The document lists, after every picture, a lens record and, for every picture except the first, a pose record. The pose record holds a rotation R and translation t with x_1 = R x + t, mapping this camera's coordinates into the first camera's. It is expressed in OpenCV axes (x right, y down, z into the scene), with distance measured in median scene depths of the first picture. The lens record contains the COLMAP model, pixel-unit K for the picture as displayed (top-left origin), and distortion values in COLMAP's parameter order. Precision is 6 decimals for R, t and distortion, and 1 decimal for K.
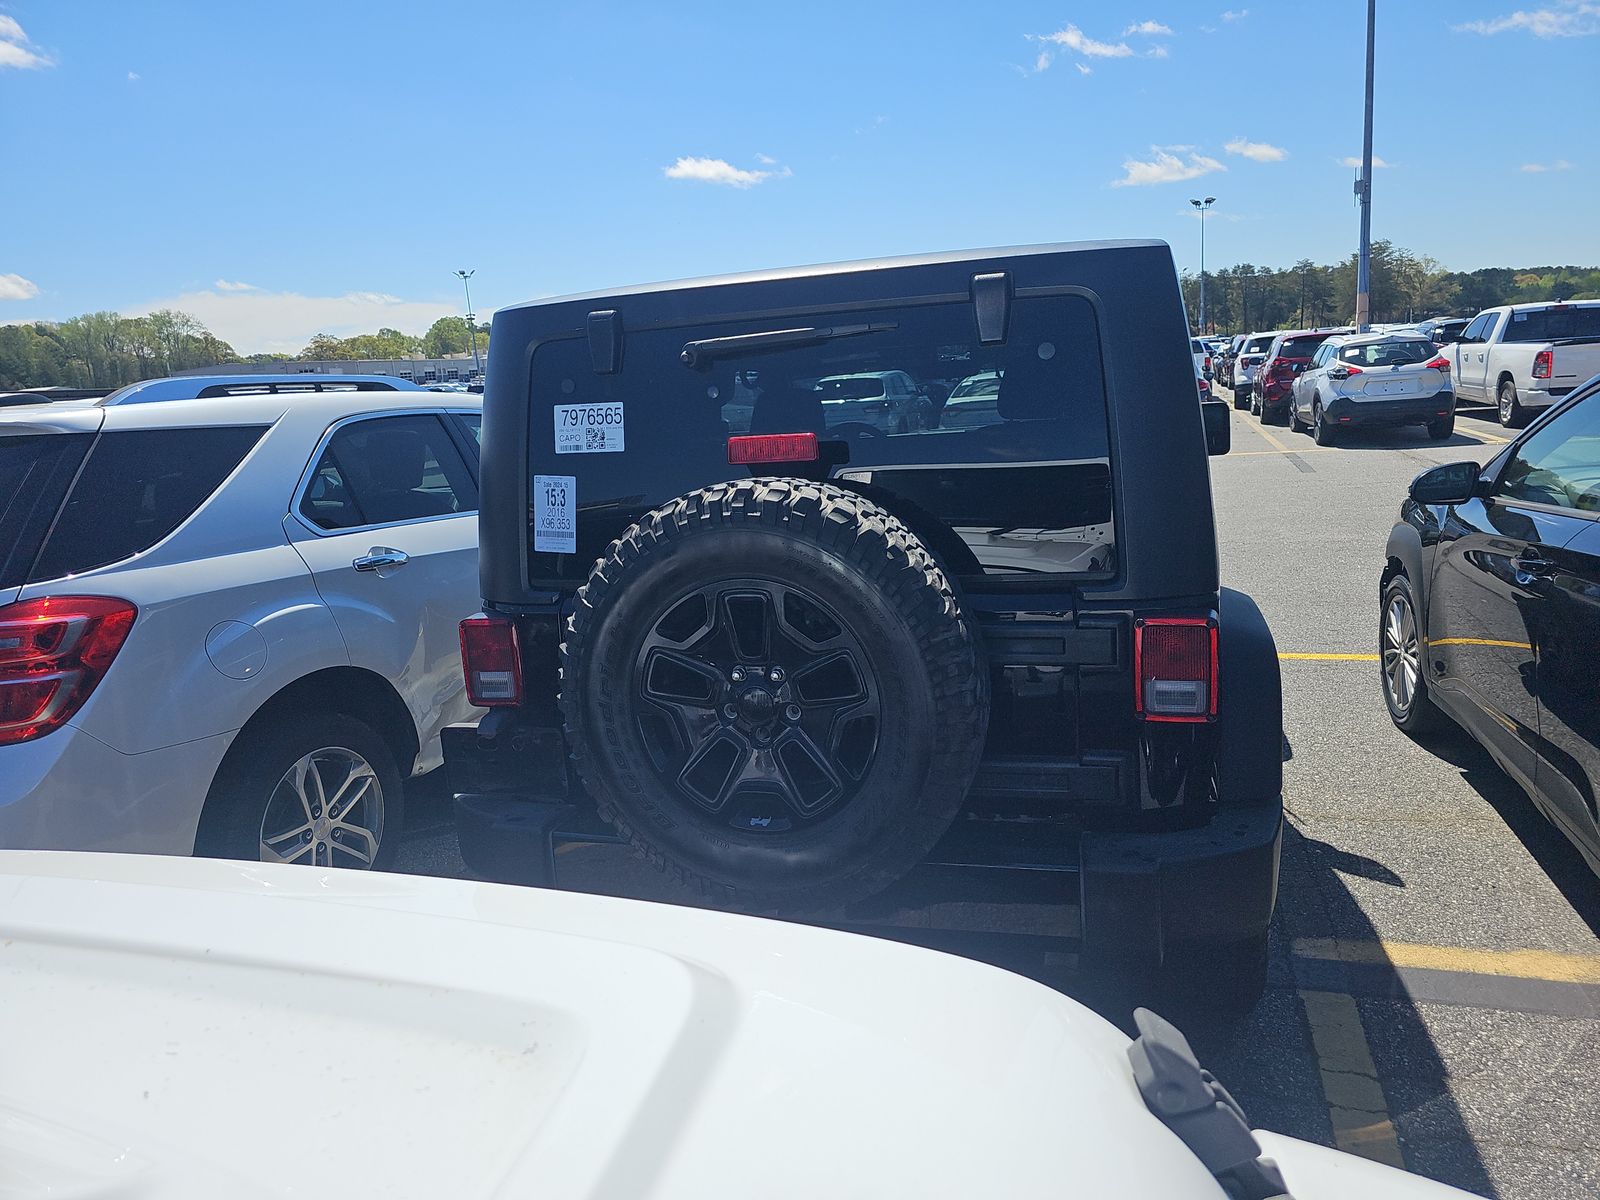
lens RADIAL K [[1064.8, 0, 813.8], [0, 1064.8, 596.7], [0, 0, 1]] dist [0.061750, -0.060648]
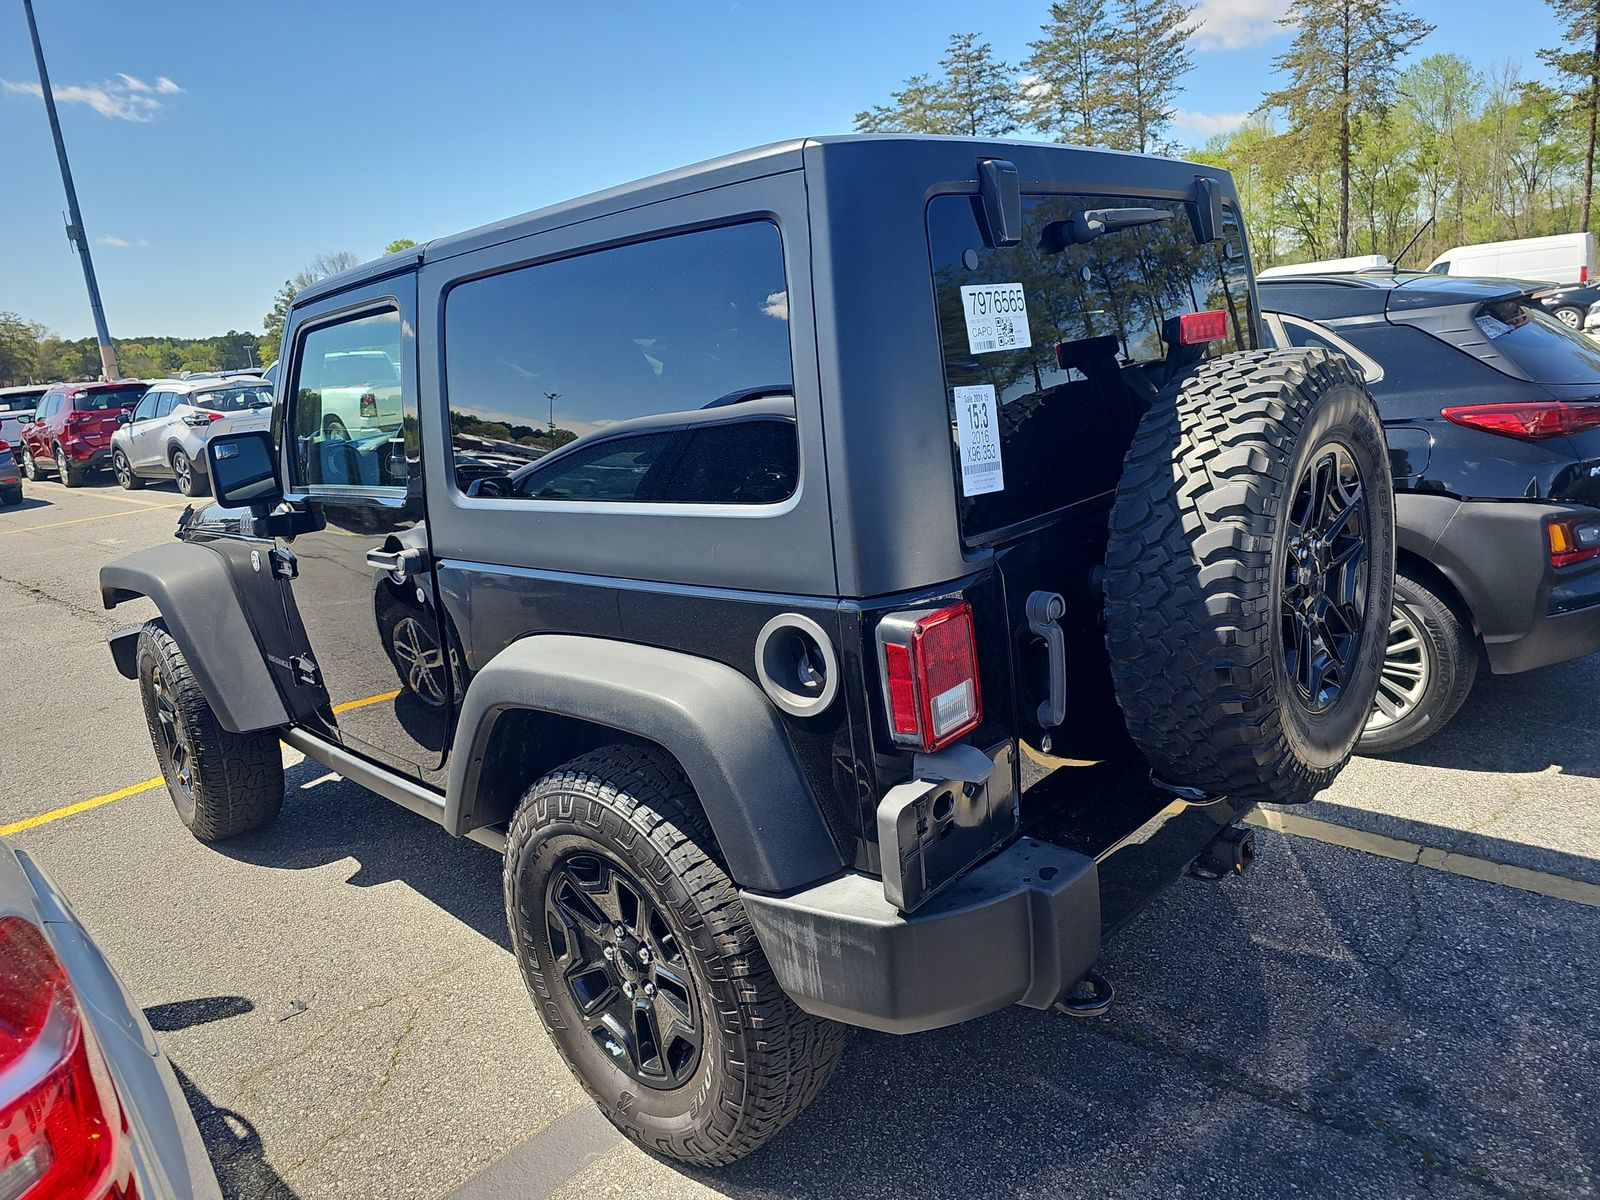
lens RADIAL K [[1064.8, 0, 813.8], [0, 1064.8, 596.7], [0, 0, 1]] dist [0.061750, -0.060648]
pose [[0.444486, -0.188647, 0.875697, -0.937473], [0.240092, 0.966895, 0.086427, -0.064234], [-0.863011, 0.171832, 0.475063, 0.777387]]
